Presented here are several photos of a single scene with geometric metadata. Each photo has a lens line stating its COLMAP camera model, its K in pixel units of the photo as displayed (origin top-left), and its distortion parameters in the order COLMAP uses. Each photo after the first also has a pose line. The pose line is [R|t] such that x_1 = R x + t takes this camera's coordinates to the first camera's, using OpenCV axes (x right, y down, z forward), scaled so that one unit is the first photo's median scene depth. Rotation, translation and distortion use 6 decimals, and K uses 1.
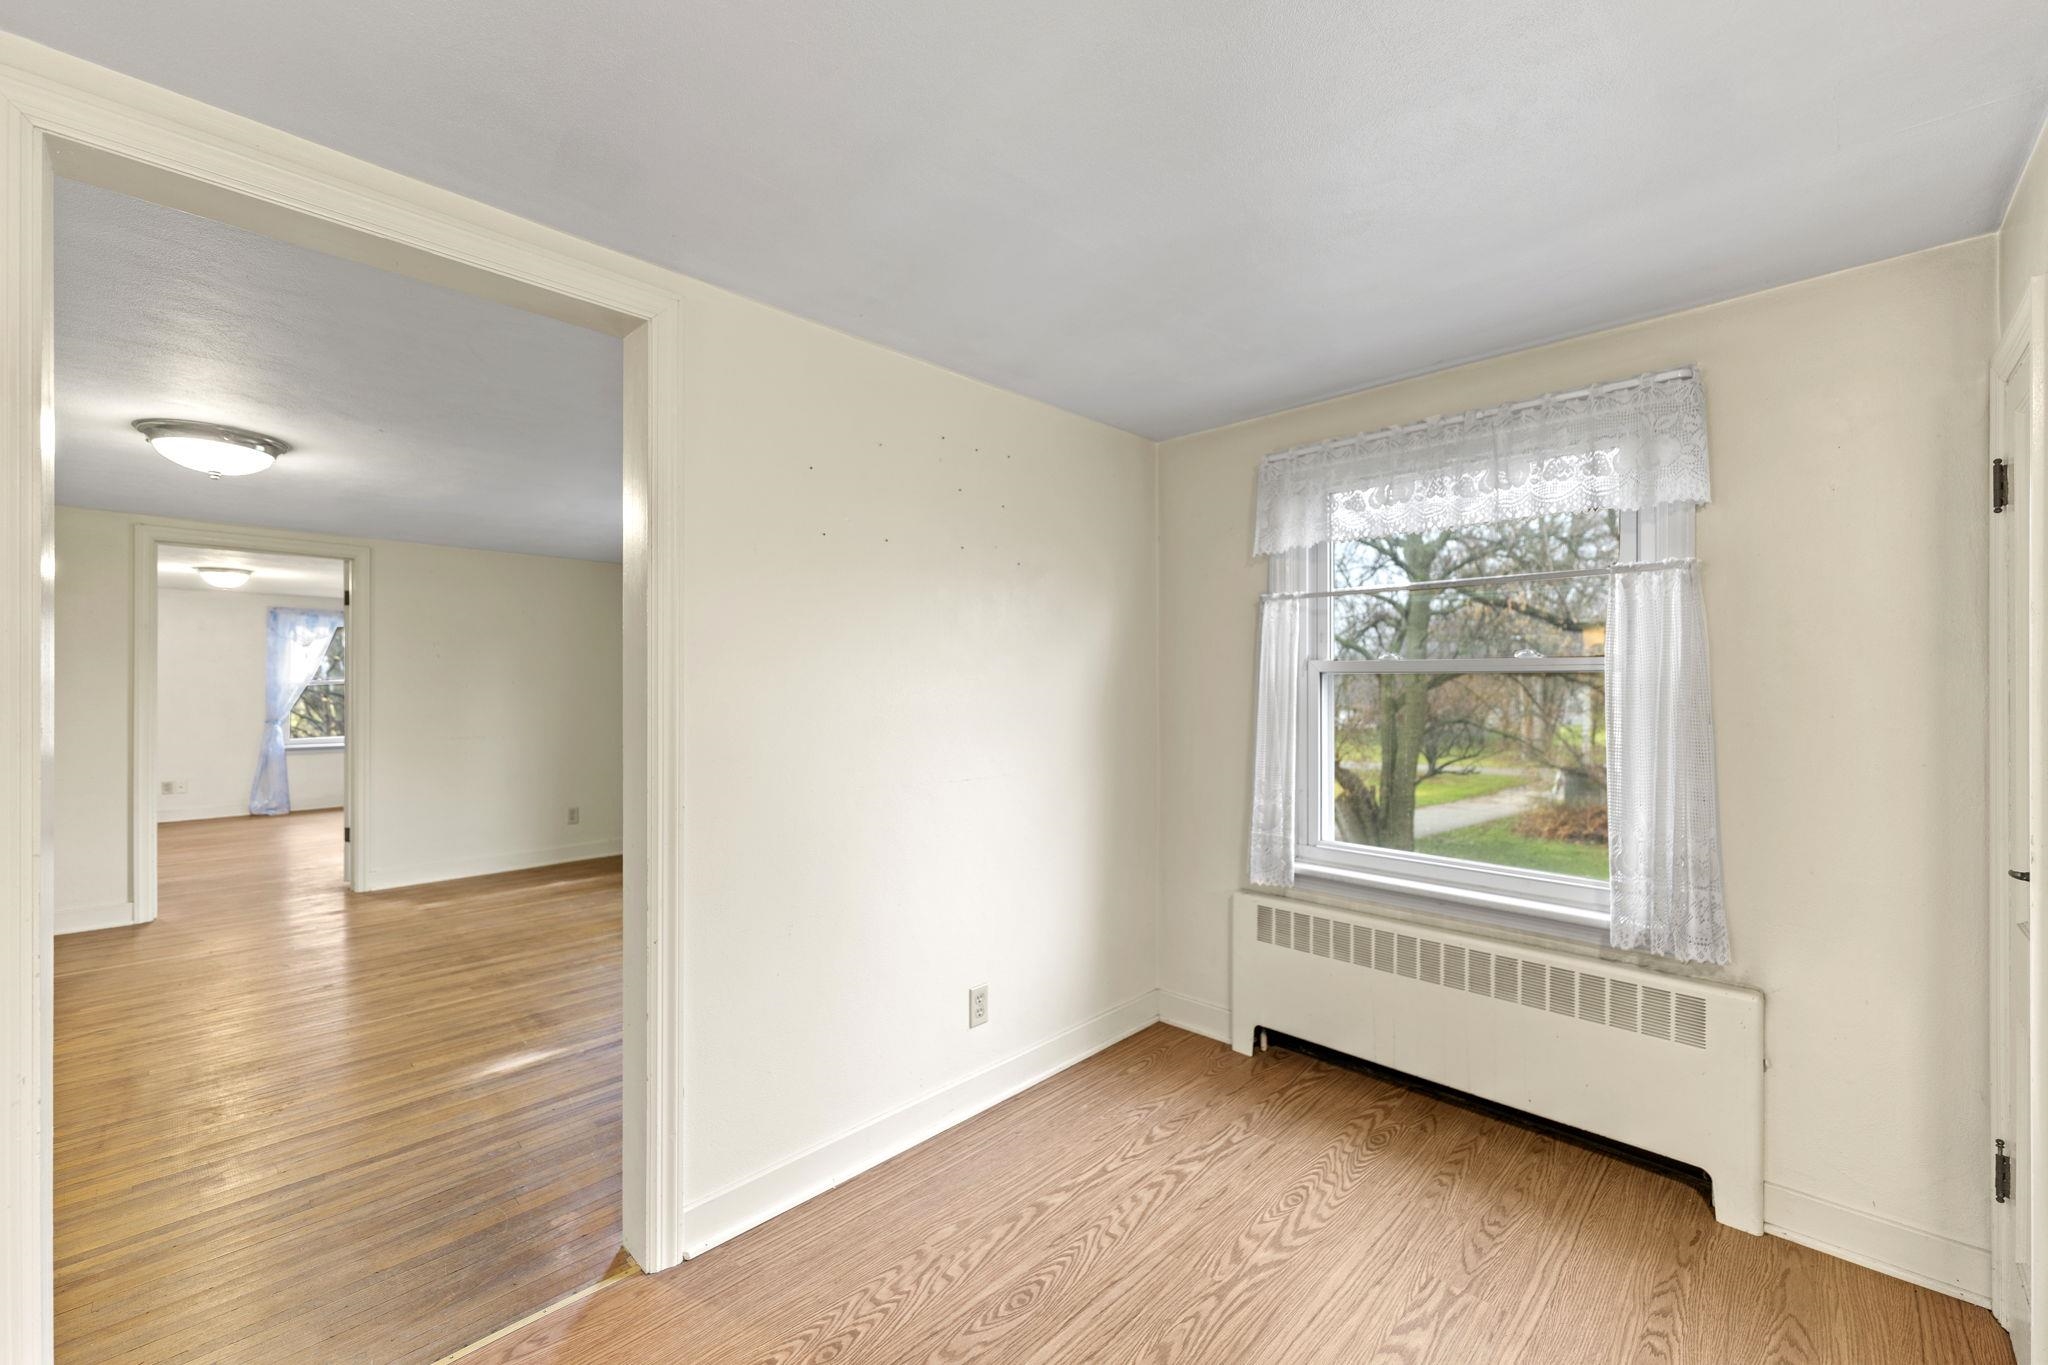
lens RADIAL K [[826.1, 0, 1023.3], [0, 826.1, 680.2], [0, 0, 1]] dist [0.002333, -0.000533]
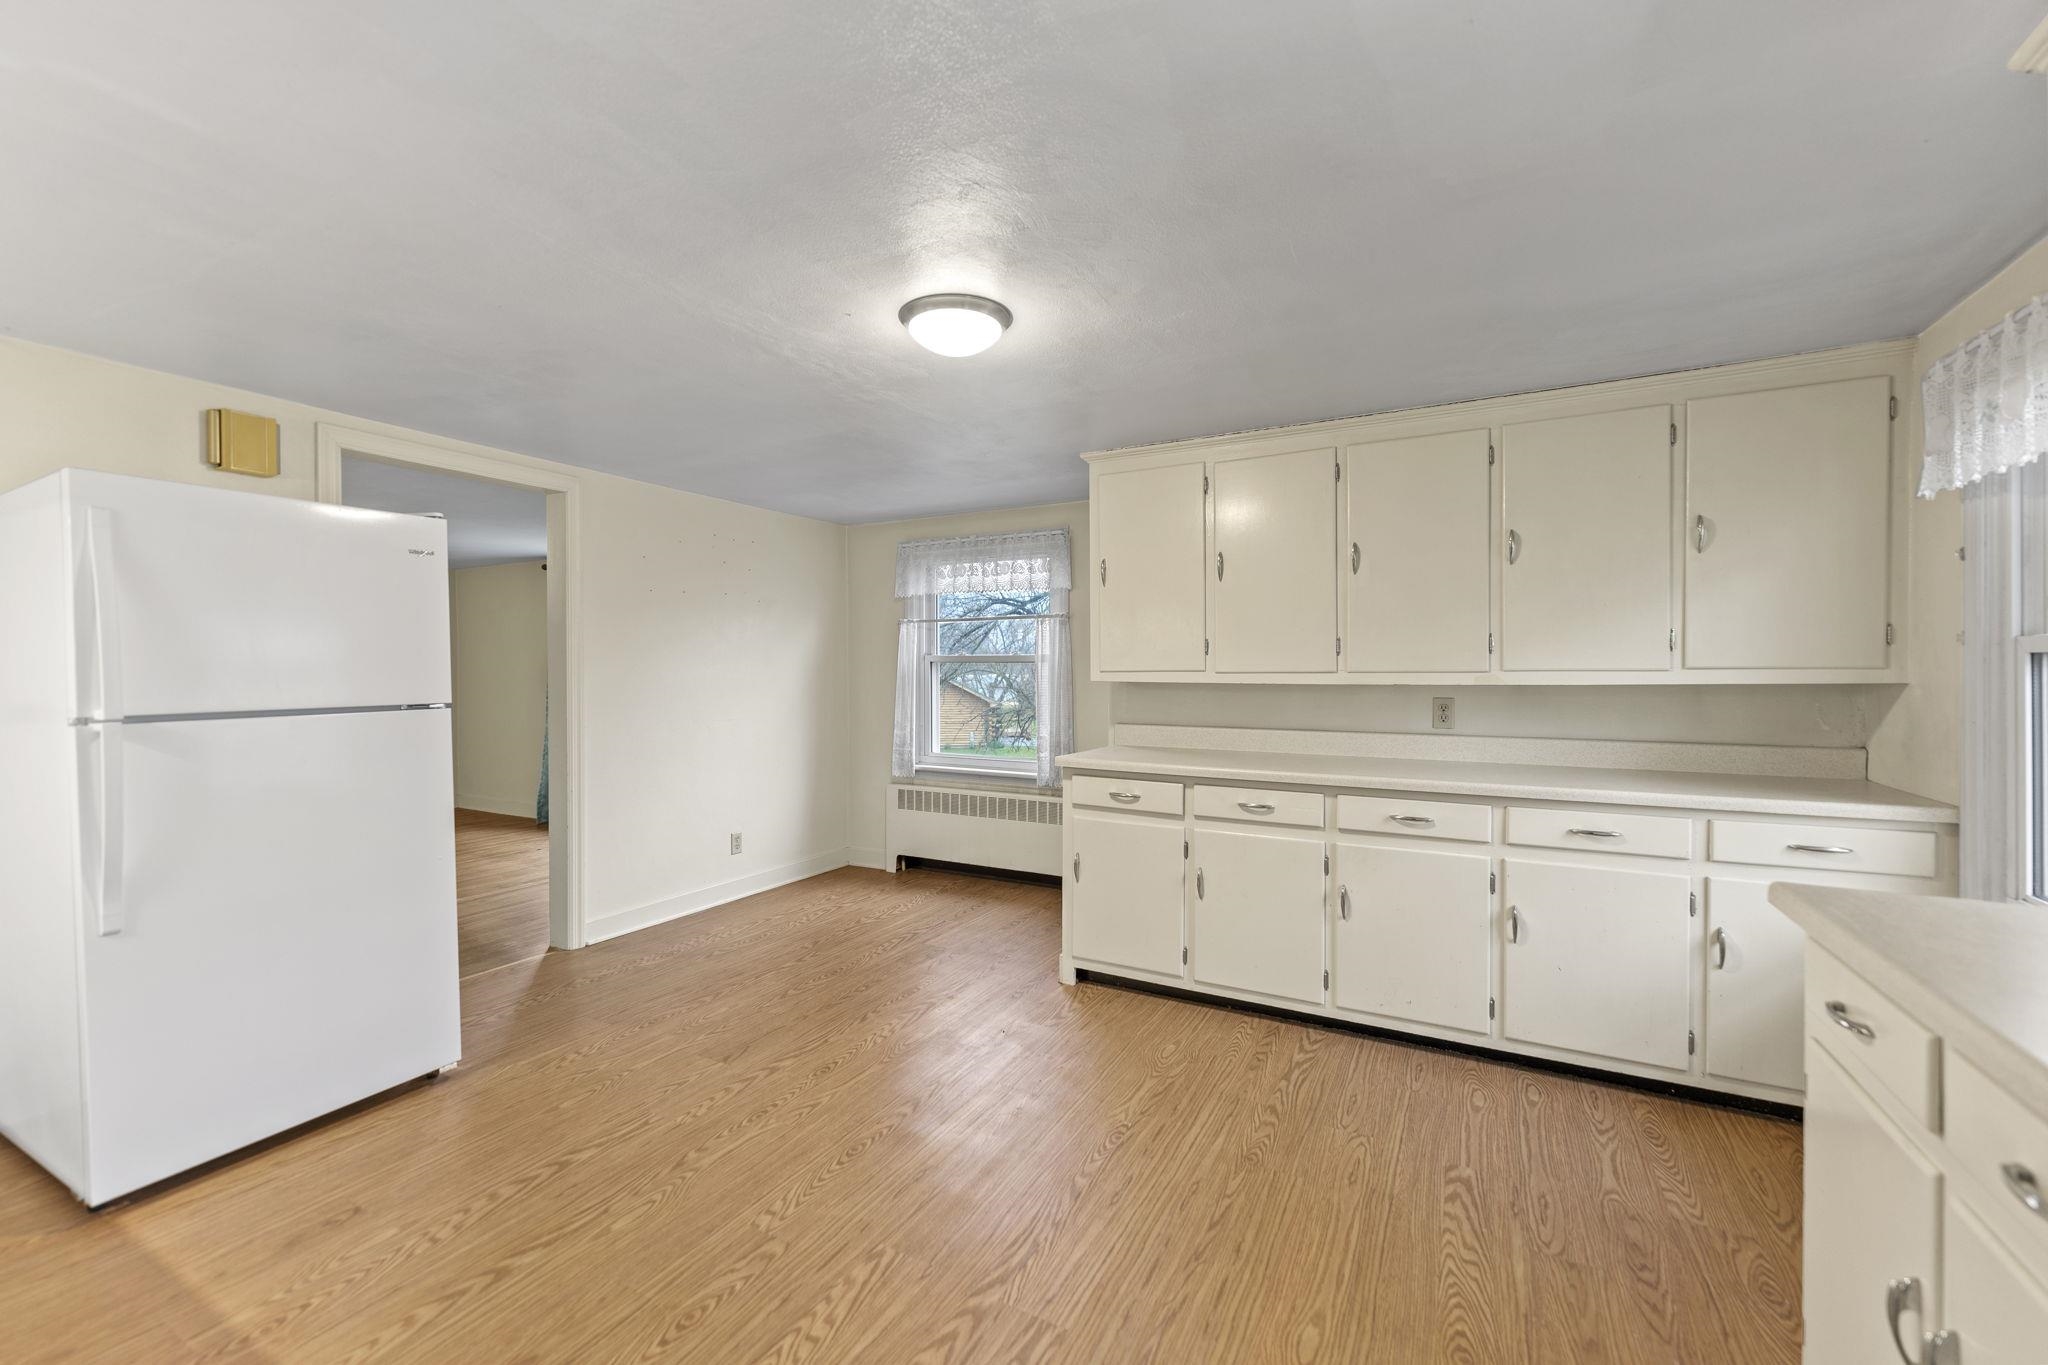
lens RADIAL K [[826.1, 0, 1019.0], [0, 826.1, 678.3], [0, 0, 1]] dist [0.002333, -0.000533]
pose [[0.963859, -0.004229, 0.266378, 0.057696], [0.000840, 0.999917, 0.012837, 0.003602], [-0.266410, -0.012149, 0.963783, -0.861416]]
